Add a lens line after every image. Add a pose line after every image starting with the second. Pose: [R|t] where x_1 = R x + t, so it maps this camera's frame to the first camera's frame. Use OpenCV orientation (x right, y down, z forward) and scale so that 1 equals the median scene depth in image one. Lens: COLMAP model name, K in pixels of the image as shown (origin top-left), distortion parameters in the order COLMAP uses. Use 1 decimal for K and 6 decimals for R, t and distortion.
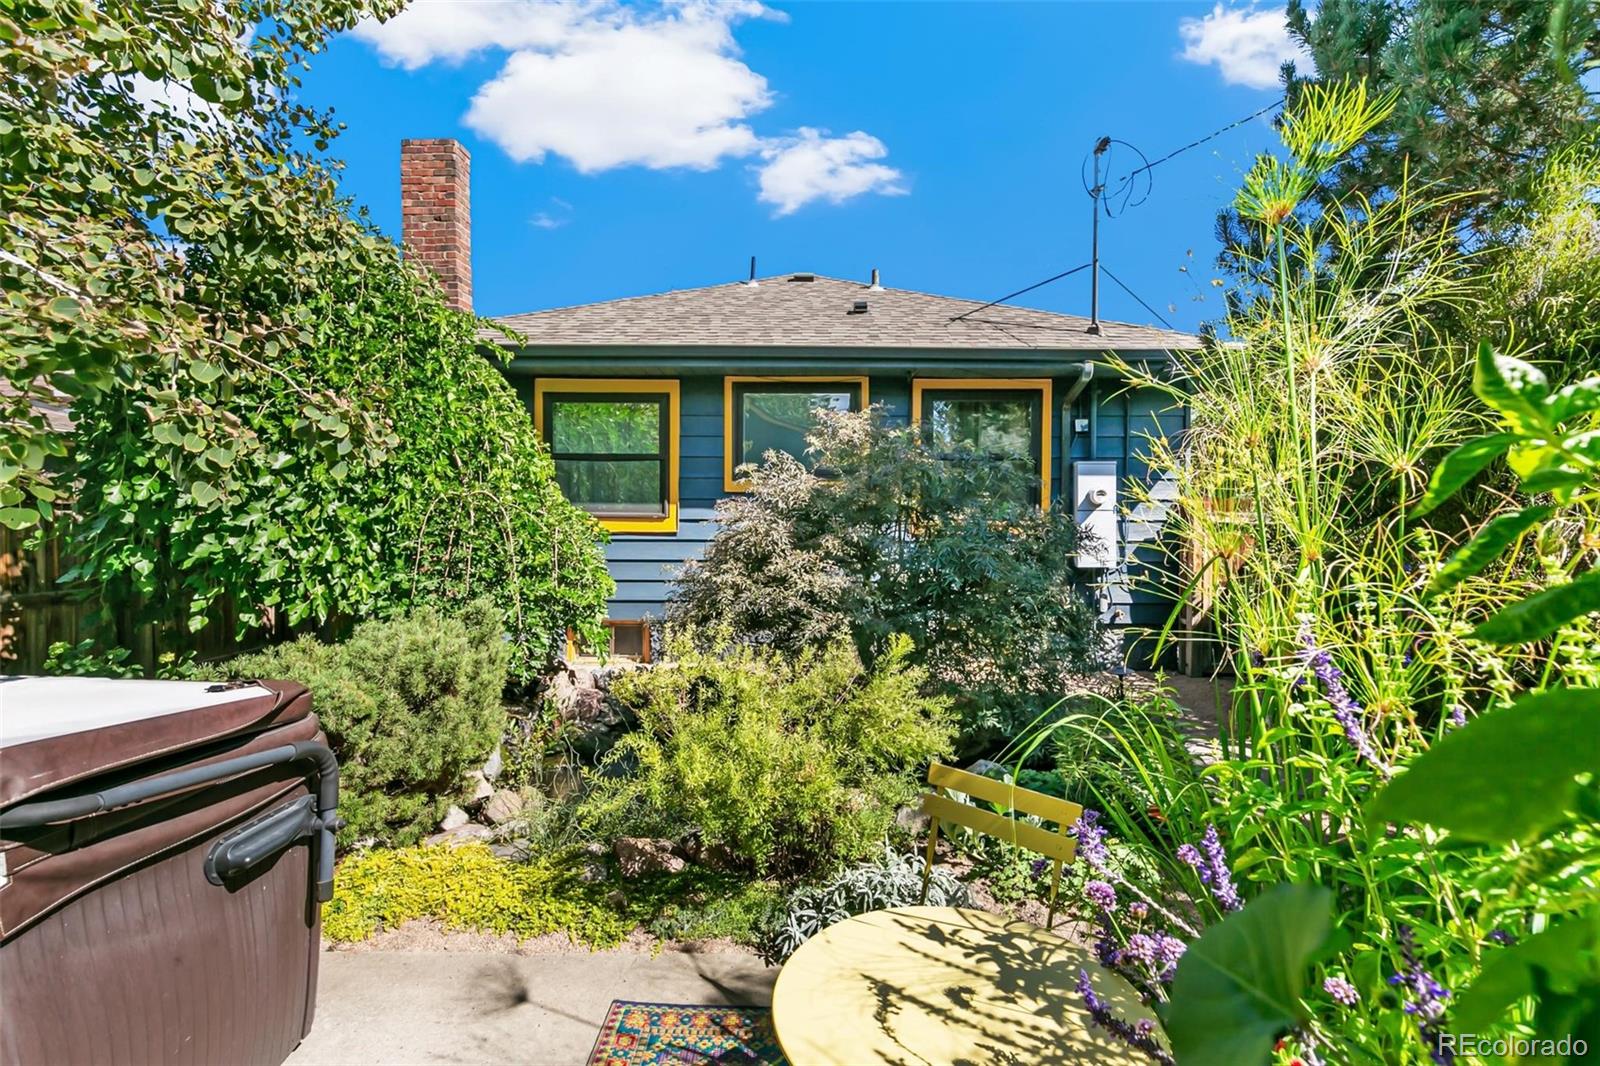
lens RADIAL K [[746.3, 0, 809.5], [0, 746.3, 535.5], [0, 0, 1]] dist [0.003422, -0.001063]
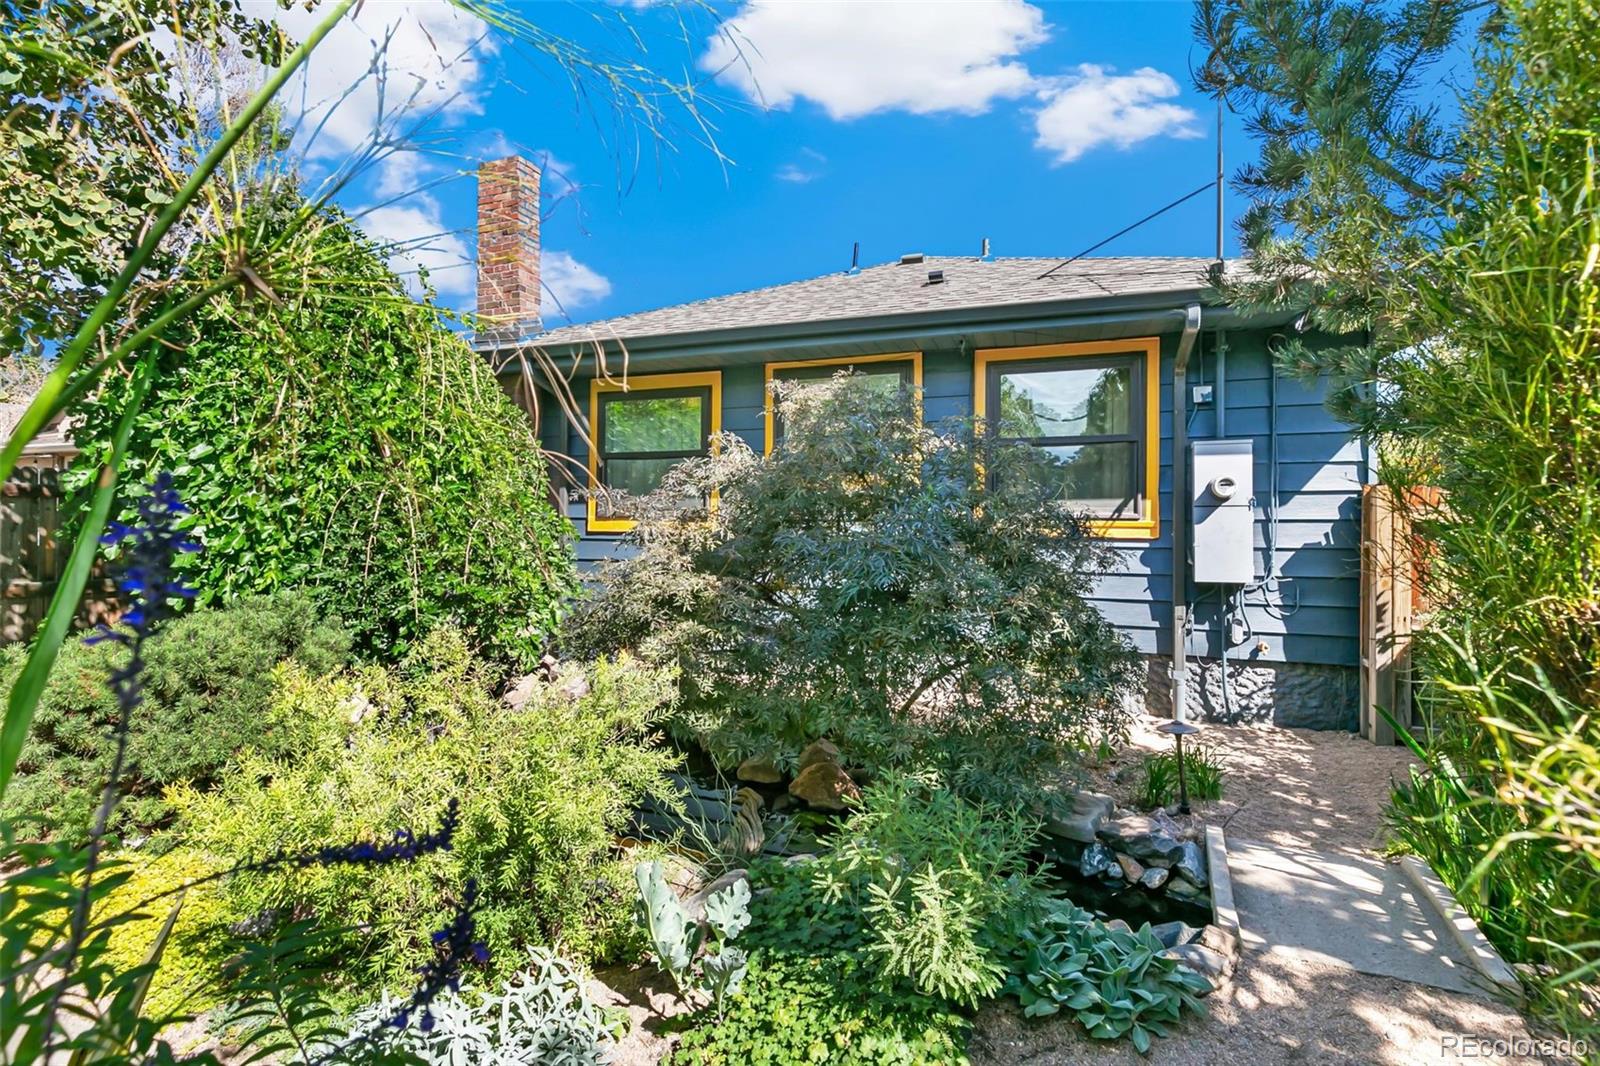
lens RADIAL K [[746.3, 0, 796.1], [0, 746.3, 521.2], [0, 0, 1]] dist [0.003422, -0.001063]
pose [[0.945895, -0.002568, -0.324463, 0.223622], [-0.010632, 0.999186, -0.038902, 0.015381], [0.324299, 0.040247, 0.945098, 0.158788]]
